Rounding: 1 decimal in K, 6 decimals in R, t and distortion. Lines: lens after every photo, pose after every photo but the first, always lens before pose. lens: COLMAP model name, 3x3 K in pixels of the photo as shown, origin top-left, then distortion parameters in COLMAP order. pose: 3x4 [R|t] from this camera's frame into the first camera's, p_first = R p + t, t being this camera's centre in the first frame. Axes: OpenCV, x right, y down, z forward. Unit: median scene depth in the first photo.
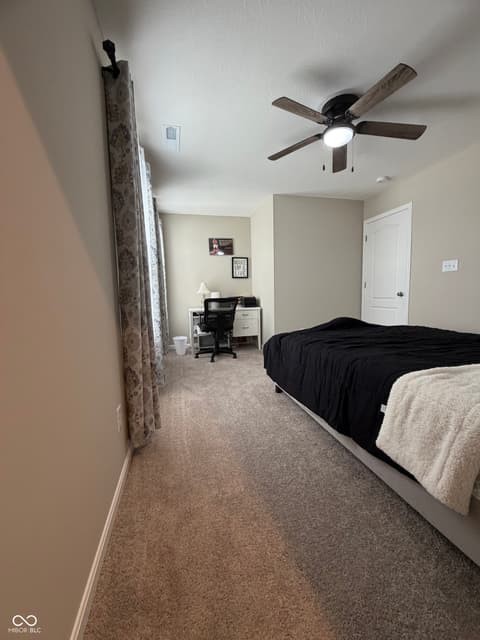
lens RADIAL K [[254.9, 0, 236.2], [0, 254.9, 320.0], [0, 0, 1]] dist [0.000429, 0.000092]
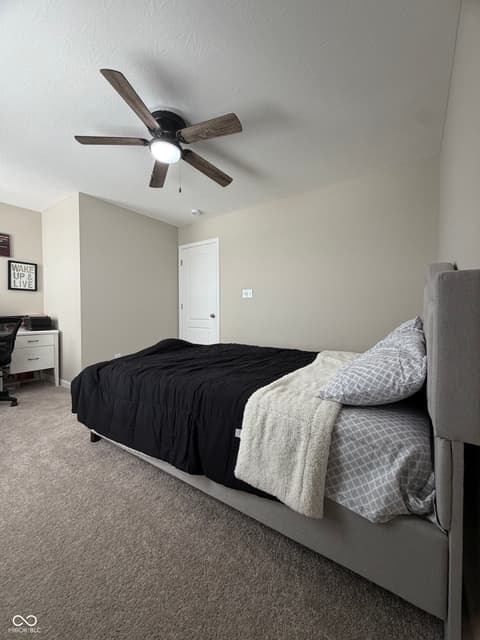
lens RADIAL K [[254.9, 0, 236.2], [0, 254.9, 317.4], [0, 0, 1]] dist [0.000429, 0.000092]
pose [[0.741910, 0.010885, 0.670411, -0.046340], [0.050538, 0.996116, -0.072101, -0.010889], [-0.668592, 0.087374, 0.738478, 0.151927]]
